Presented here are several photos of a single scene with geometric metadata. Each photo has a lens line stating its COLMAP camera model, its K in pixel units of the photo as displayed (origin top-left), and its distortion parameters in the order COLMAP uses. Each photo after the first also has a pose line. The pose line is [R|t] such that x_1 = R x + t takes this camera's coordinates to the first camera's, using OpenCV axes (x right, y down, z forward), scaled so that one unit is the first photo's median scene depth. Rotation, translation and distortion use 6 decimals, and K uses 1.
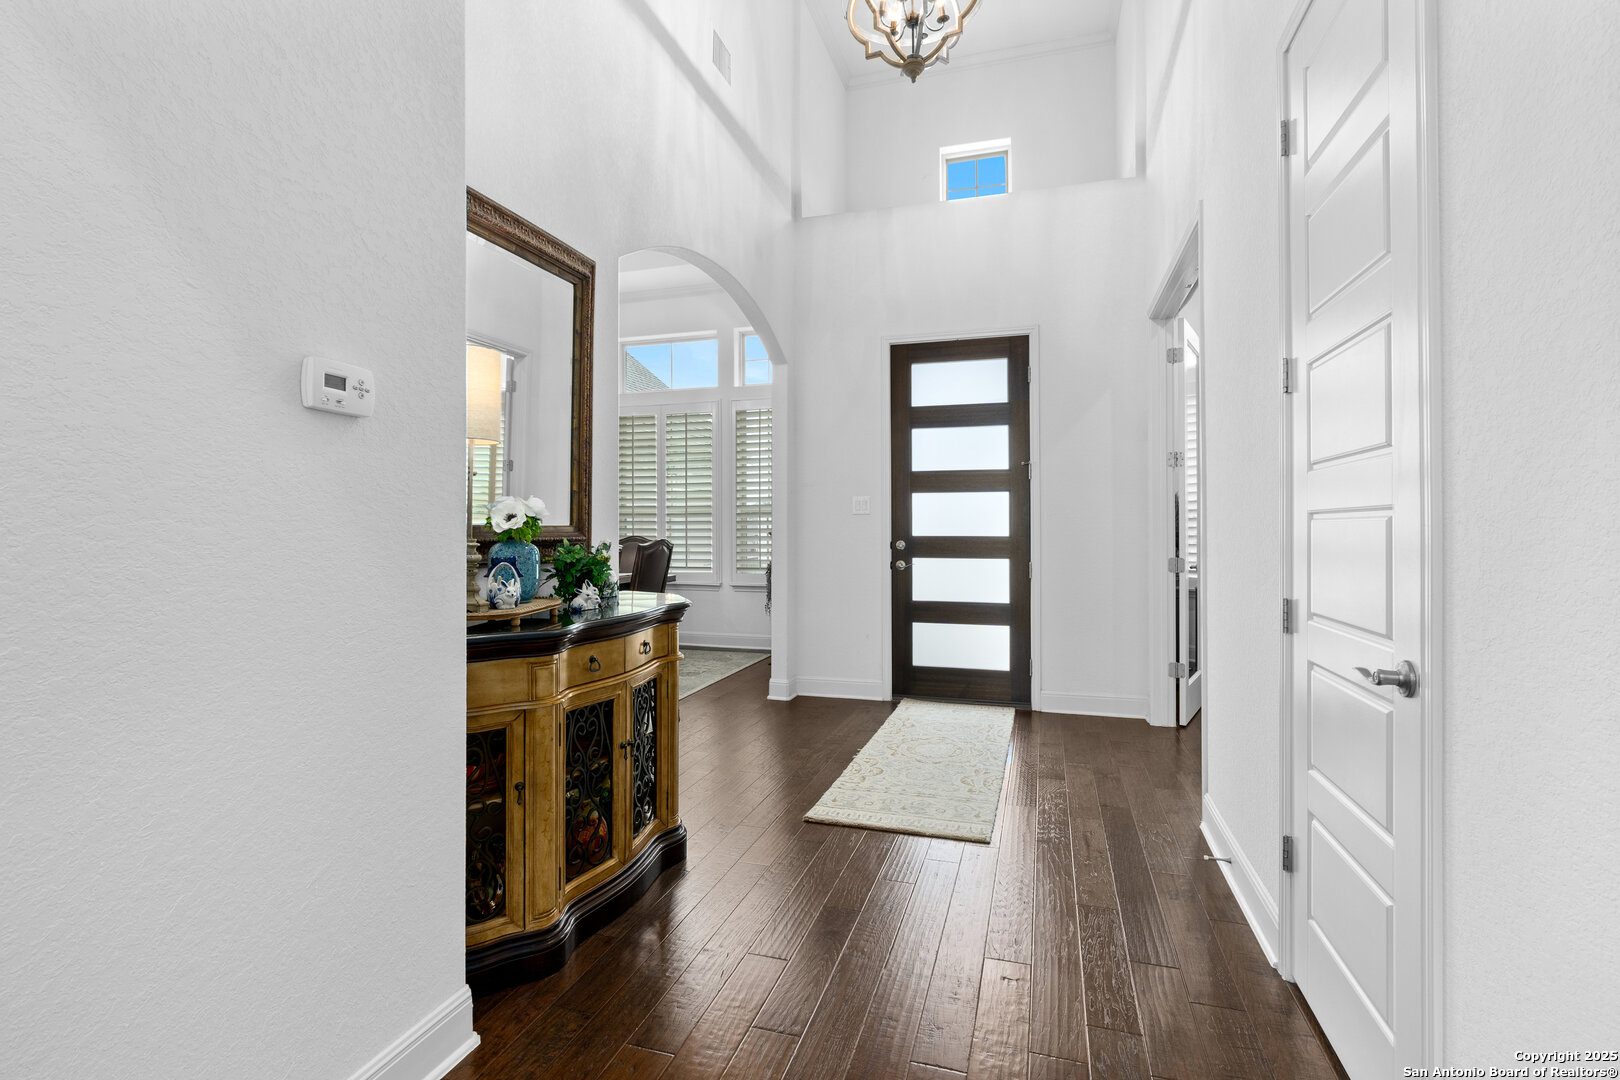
lens RADIAL K [[753.6, 0, 801.8], [0, 753.6, 511.3], [0, 0, 1]] dist [0.000261, 0.000081]
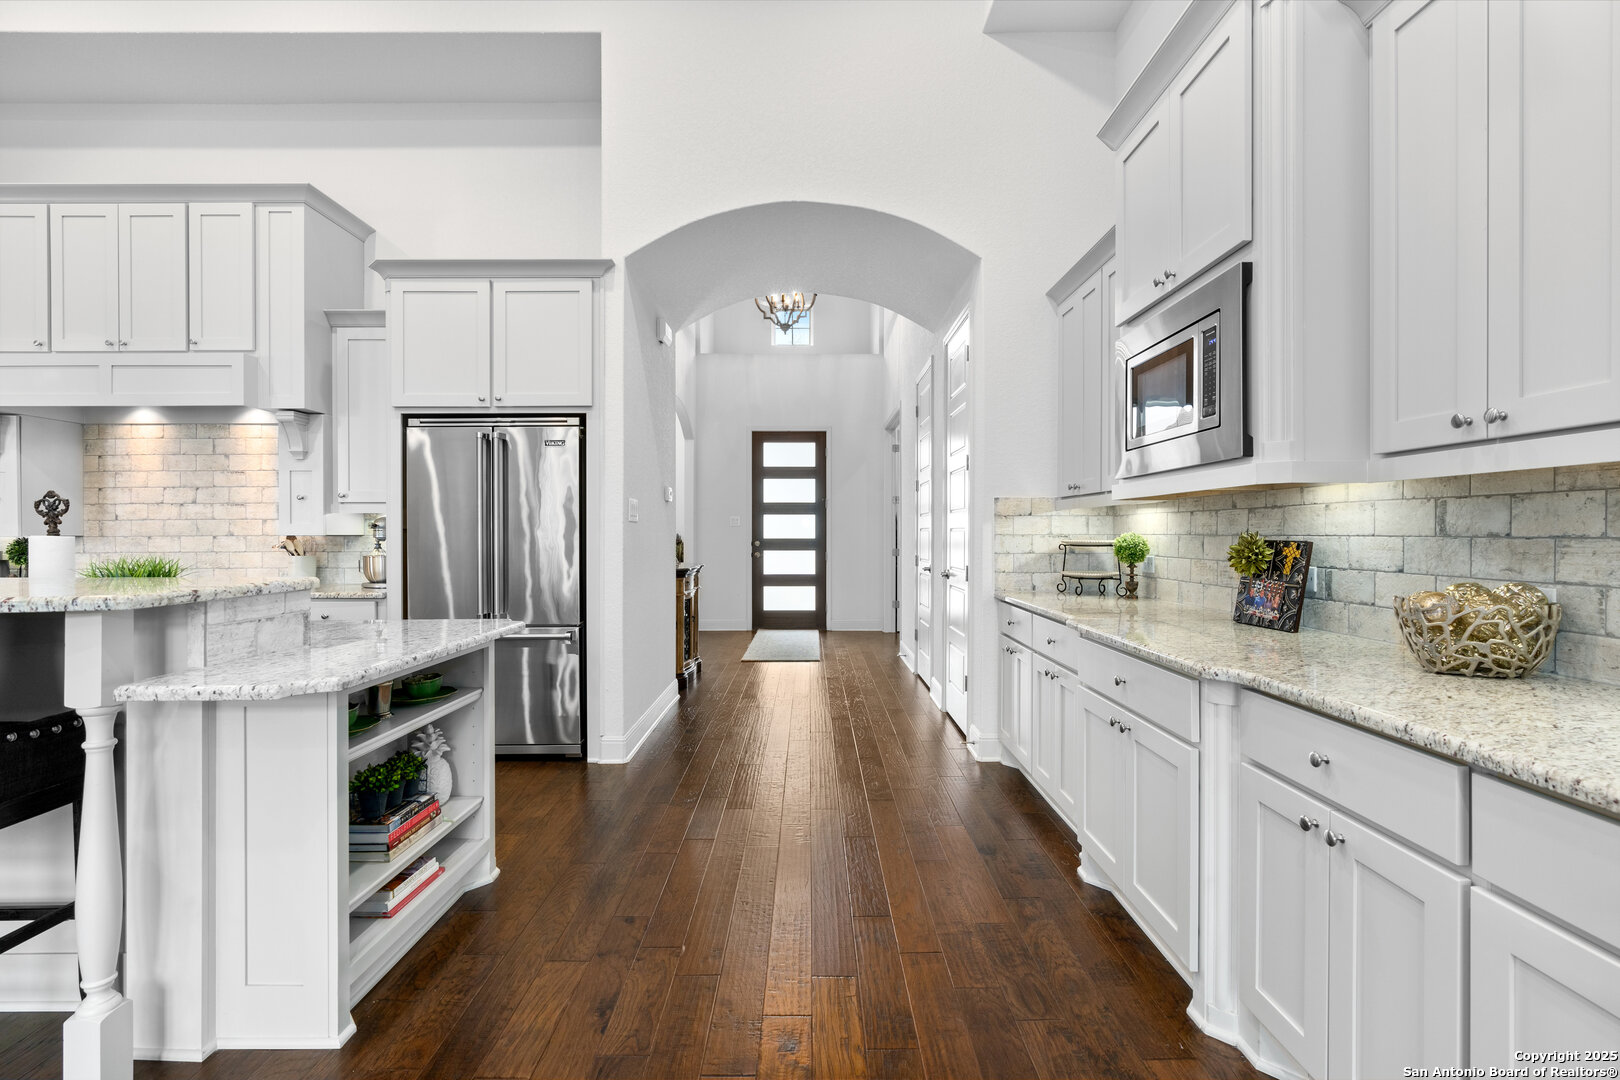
lens RADIAL K [[739.7, 0, 811.5], [0, 739.7, 534.7], [0, 0, 1]] dist [-0.009532, 0.003908]
pose [[0.944559, 0.003456, 0.328325, -0.328790], [-0.006159, 0.999955, 0.007193, 0.010548], [-0.328285, -0.008817, 0.944538, -0.711609]]
